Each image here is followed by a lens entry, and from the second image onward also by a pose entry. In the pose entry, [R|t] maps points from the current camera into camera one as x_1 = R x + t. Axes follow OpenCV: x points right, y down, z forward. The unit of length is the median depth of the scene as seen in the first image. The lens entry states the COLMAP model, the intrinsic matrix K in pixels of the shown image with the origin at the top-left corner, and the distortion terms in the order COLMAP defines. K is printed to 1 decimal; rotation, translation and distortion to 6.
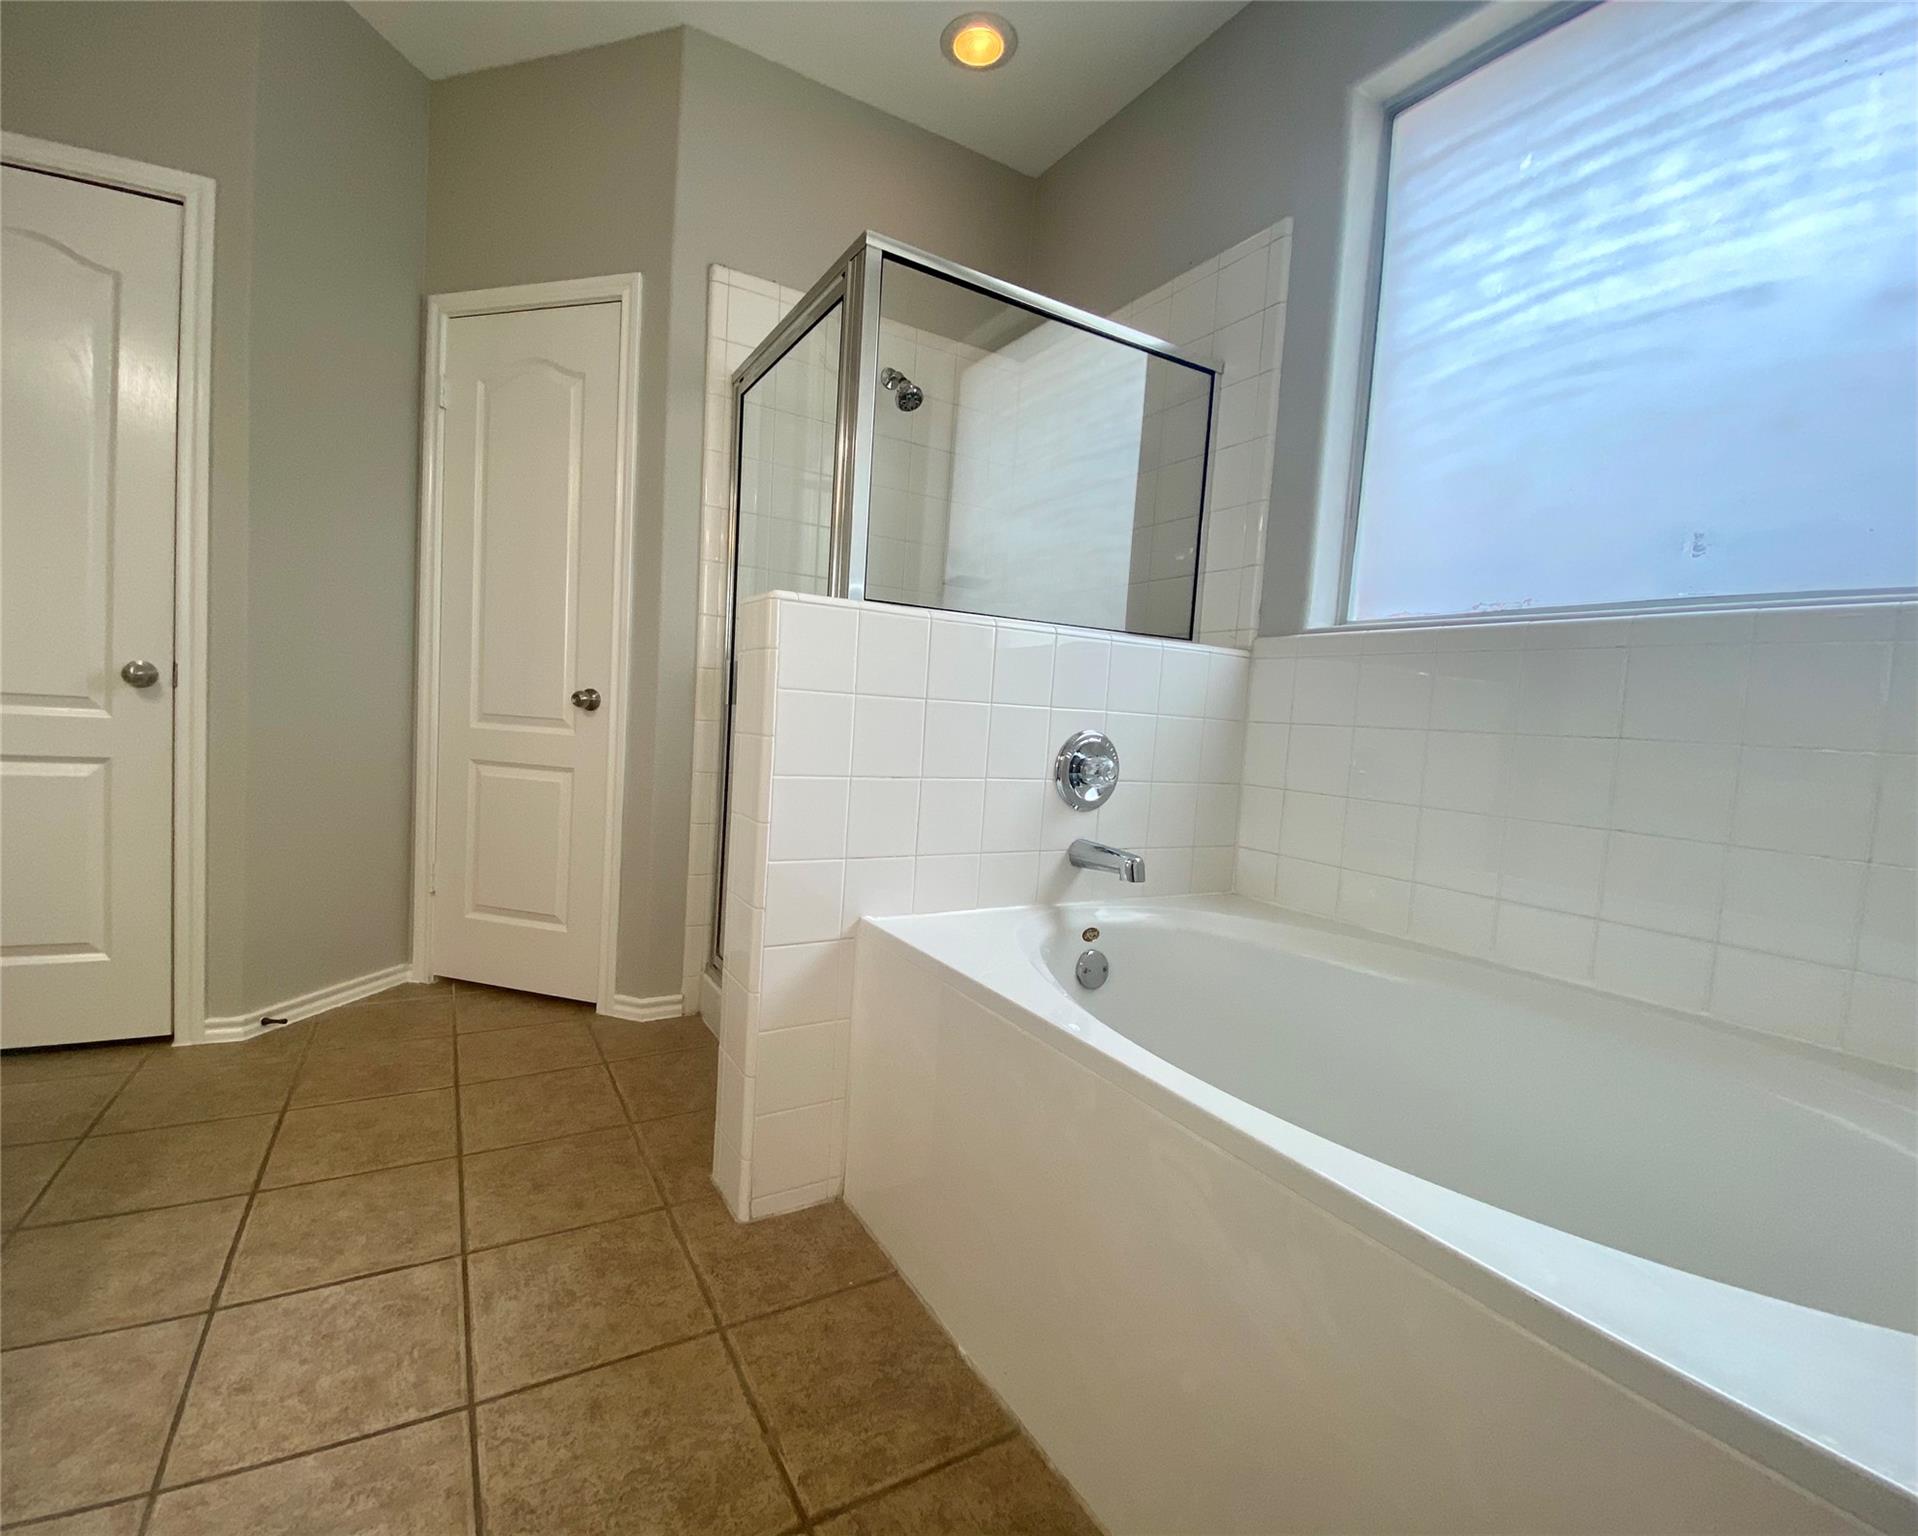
lens RADIAL K [[832.2, 0, 893.2], [0, 832.2, 767.7], [0, 0, 1]] dist [0.016529, -0.018322]
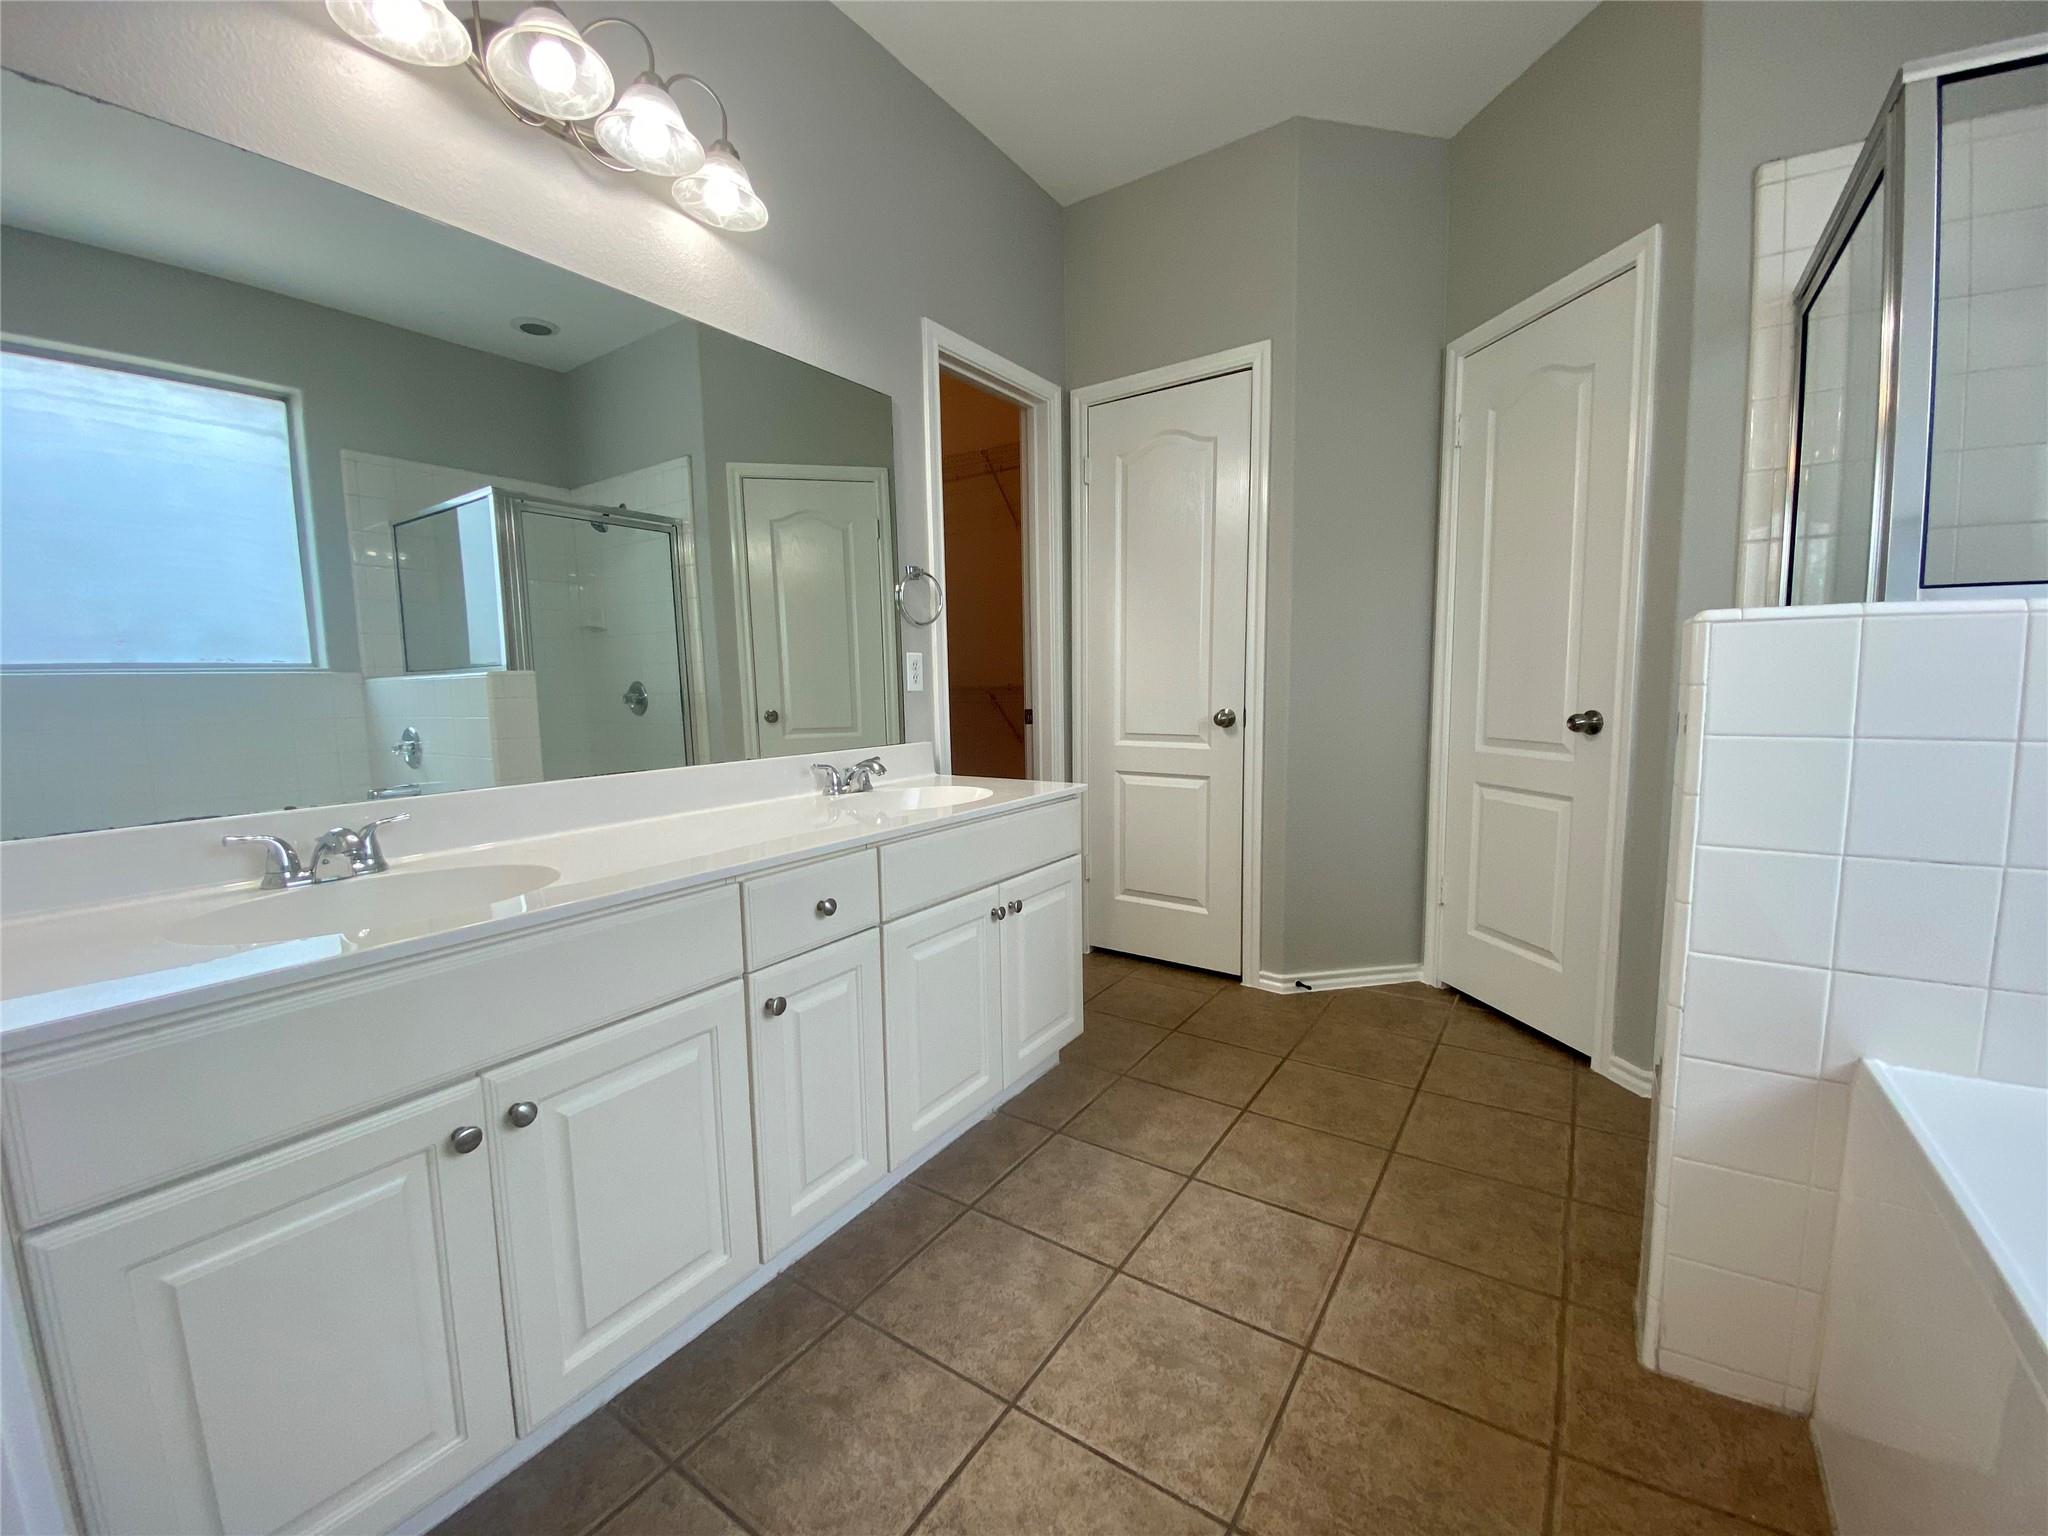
lens RADIAL K [[833.8, 0, 1021.5], [0, 833.8, 765.2], [0, 0, 1]] dist [0.018494, -0.019871]
pose [[0.463982, 0.023284, -0.885538, 0.238951], [-0.016680, 0.999707, 0.017547, -0.062751], [0.885687, 0.006629, 0.464235, 0.045293]]
